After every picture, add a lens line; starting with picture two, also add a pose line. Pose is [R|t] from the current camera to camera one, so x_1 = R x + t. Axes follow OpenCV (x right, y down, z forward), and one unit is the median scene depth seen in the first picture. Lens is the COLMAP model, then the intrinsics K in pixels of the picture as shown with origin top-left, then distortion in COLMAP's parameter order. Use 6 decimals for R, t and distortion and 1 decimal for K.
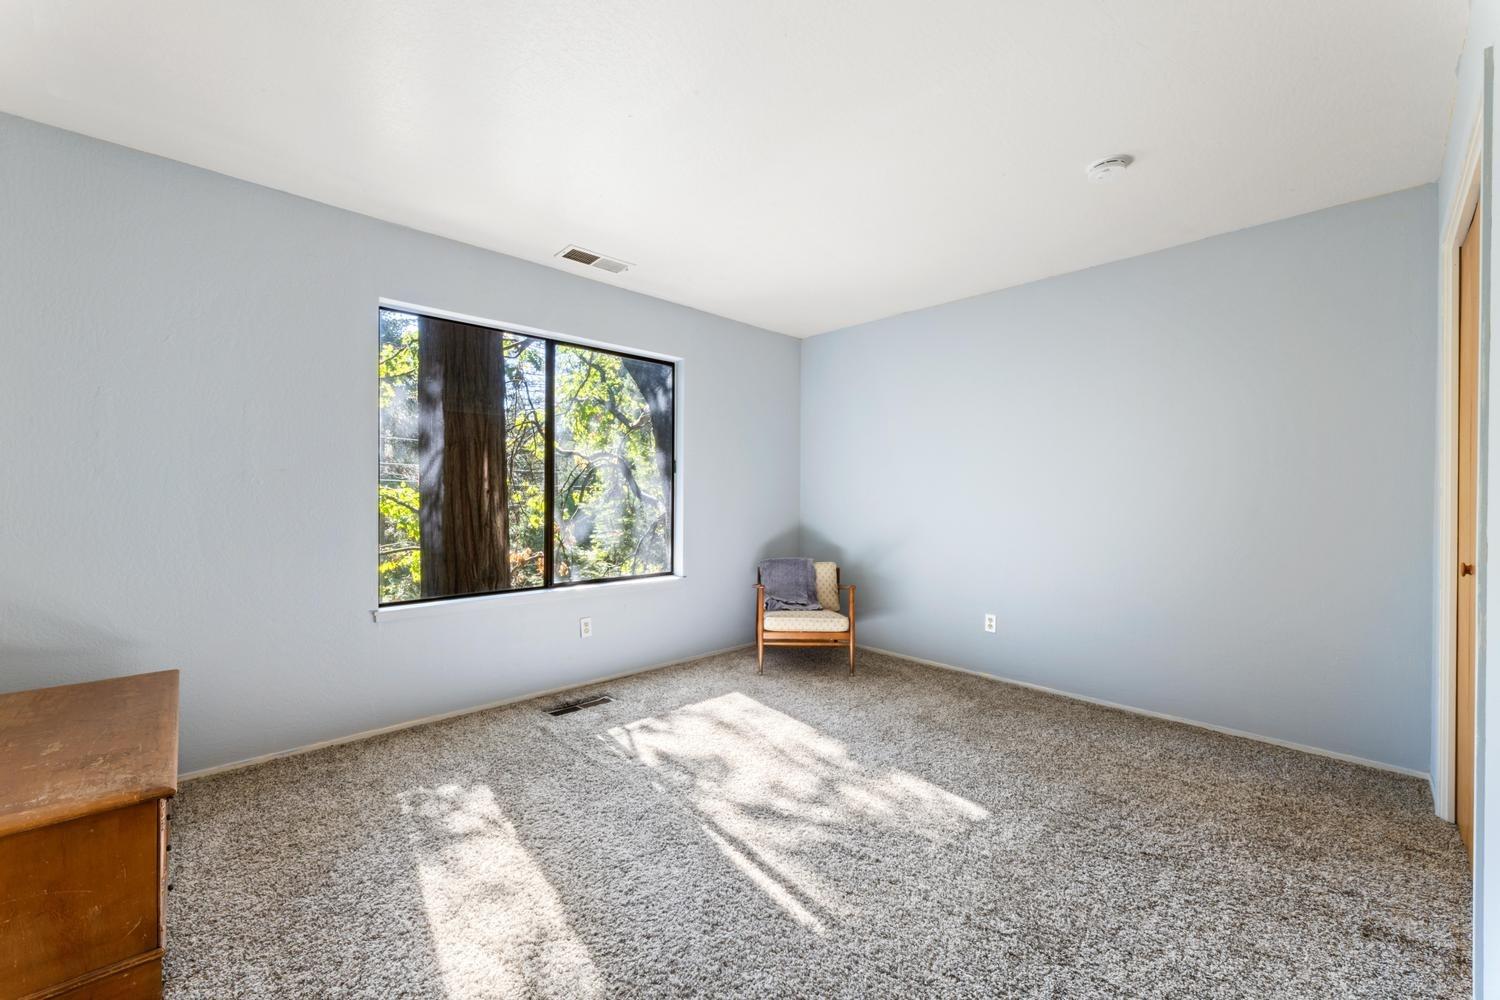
lens RADIAL K [[593.9, 0, 749.1], [0, 593.9, 492.1], [0, 0, 1]] dist [0.001293, 0.000254]
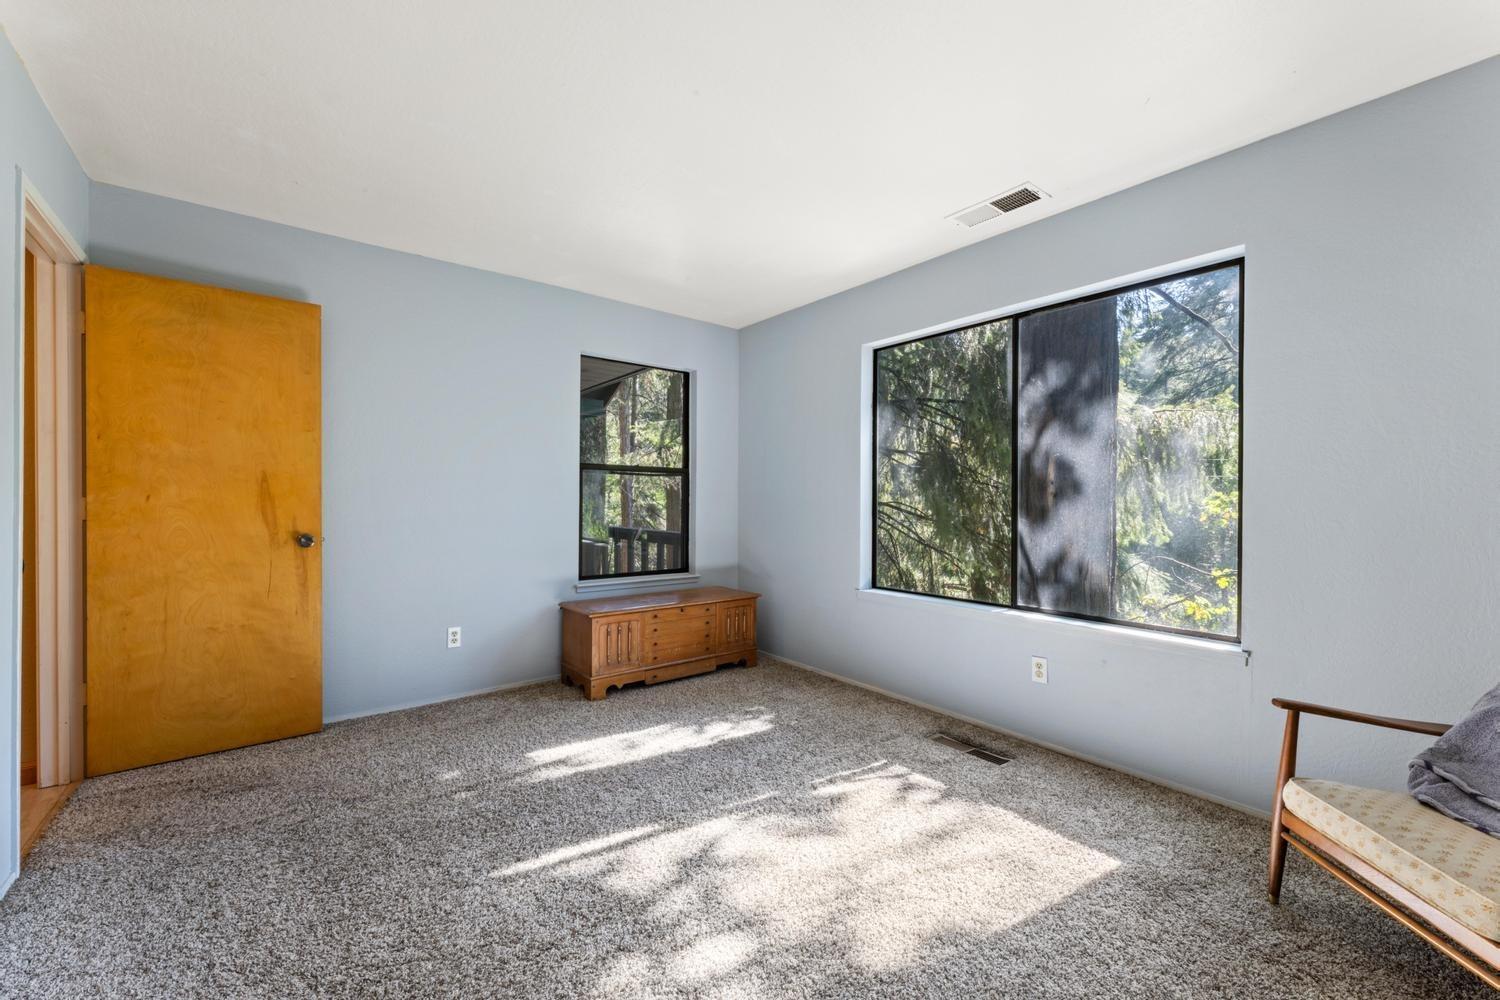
lens RADIAL K [[593.9, 0, 739.8], [0, 593.9, 506.1], [0, 0, 1]] dist [0.001293, 0.000254]
pose [[-0.096866, 0.006767, -0.995274, 0.633621], [0.000120, 0.999977, 0.006787, 0.010127], [0.995297, 0.000538, -0.096864, 0.816513]]
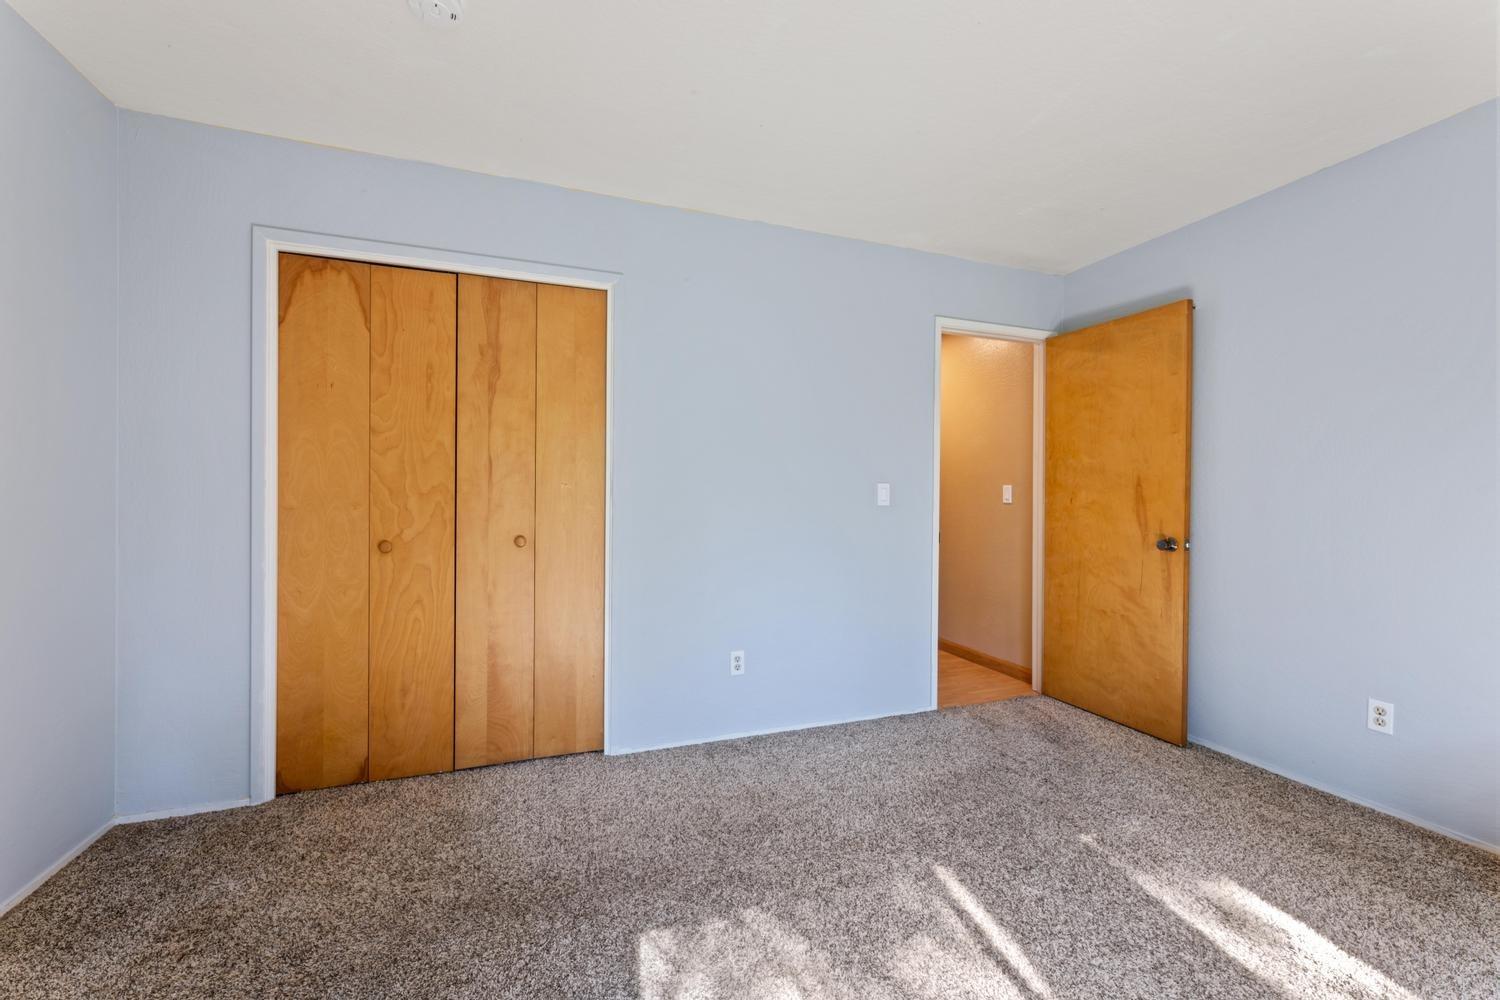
lens RADIAL K [[593.9, 0, 740.9], [0, 593.9, 498.8], [0, 0, 1]] dist [0.001293, 0.000254]
pose [[-0.914984, -0.012449, 0.403297, -0.001265], [-0.011523, 0.999922, 0.004721, 0.002906], [-0.403325, -0.000327, -0.915057, 1.161550]]
